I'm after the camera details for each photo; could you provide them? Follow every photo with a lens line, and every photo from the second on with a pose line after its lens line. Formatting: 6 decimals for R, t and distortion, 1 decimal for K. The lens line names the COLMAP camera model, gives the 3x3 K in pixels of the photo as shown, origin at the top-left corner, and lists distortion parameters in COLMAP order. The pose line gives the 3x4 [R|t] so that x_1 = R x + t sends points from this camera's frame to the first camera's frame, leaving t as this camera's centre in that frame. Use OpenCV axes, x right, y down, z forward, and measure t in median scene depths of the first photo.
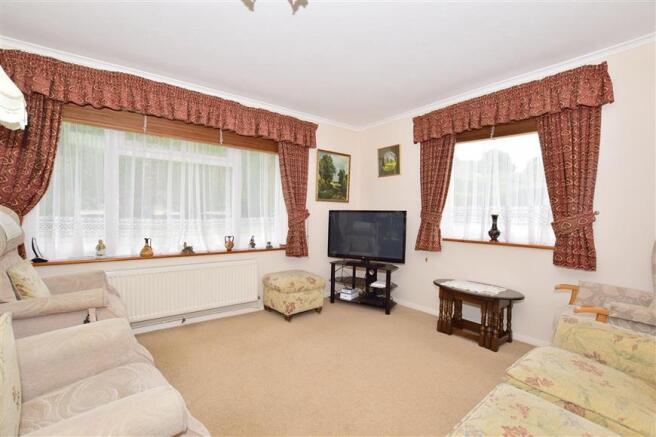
lens RADIAL K [[290.8, 0, 328.0], [0, 290.8, 218.5], [0, 0, 1]] dist [-0.000988, -0.000156]
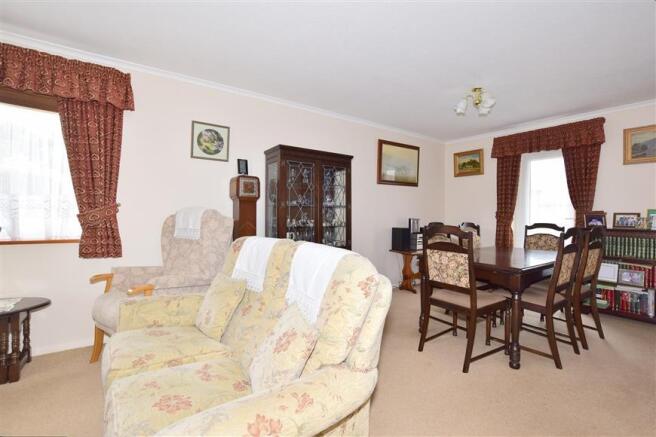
lens RADIAL K [[307.1, 0, 328.4], [0, 307.1, 210.9], [0, 0, 1]] dist [0.000985, 0.000314]
pose [[0.099380, -0.007181, 0.995024, -0.165758], [0.000002, 0.999974, 0.007216, -0.004693], [-0.995050, -0.000715, 0.099378, 0.087110]]
